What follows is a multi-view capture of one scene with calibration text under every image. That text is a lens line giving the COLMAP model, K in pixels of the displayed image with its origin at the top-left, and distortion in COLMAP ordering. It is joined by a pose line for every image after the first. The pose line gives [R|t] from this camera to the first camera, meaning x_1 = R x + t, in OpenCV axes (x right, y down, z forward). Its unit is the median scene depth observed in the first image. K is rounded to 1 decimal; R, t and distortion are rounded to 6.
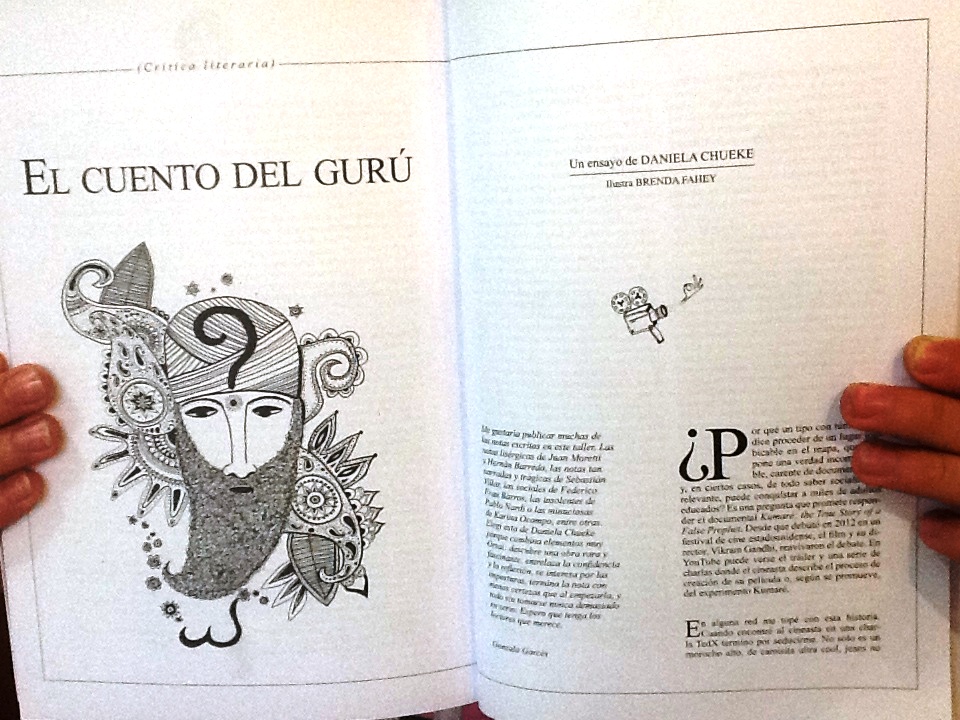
lens RADIAL K [[1167.4, 0, 478.8], [0, 1167.4, 364.3], [0, 0, 1]] dist [-0.019454, 0.000000]
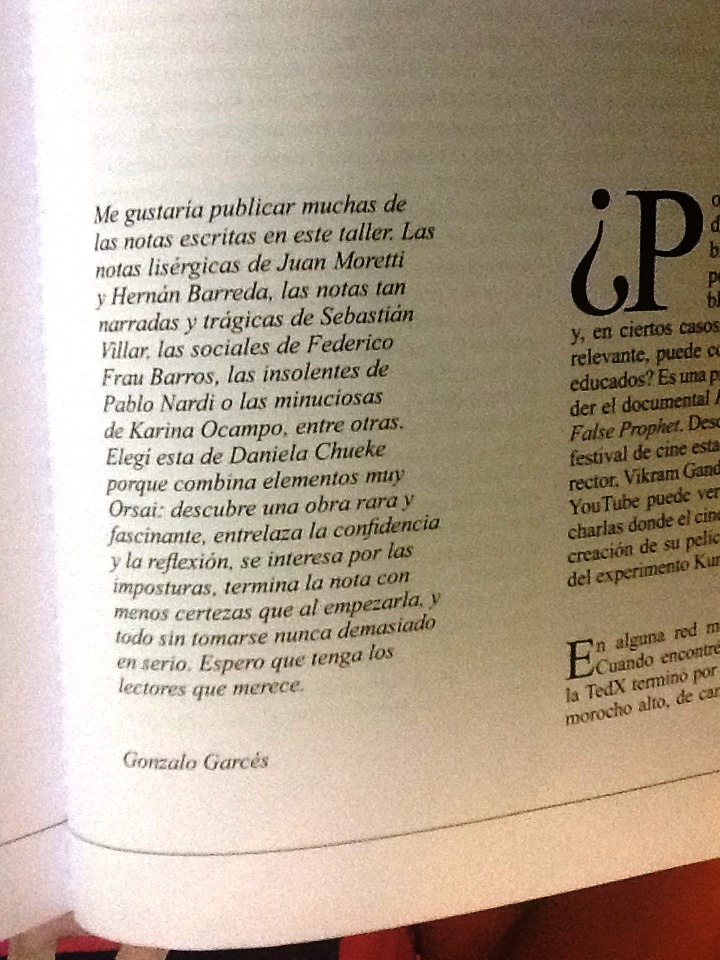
lens RADIAL K [[1167.4, 0, 361.2], [0, 1167.4, 476.1], [0, 0, 1]] dist [-0.019454, 0.000000]
pose [[0.914425, -0.028278, 0.403766, -0.081710], [0.057040, 0.996604, -0.059384, 0.181239], [-0.400716, 0.077333, 0.912933, 0.621967]]
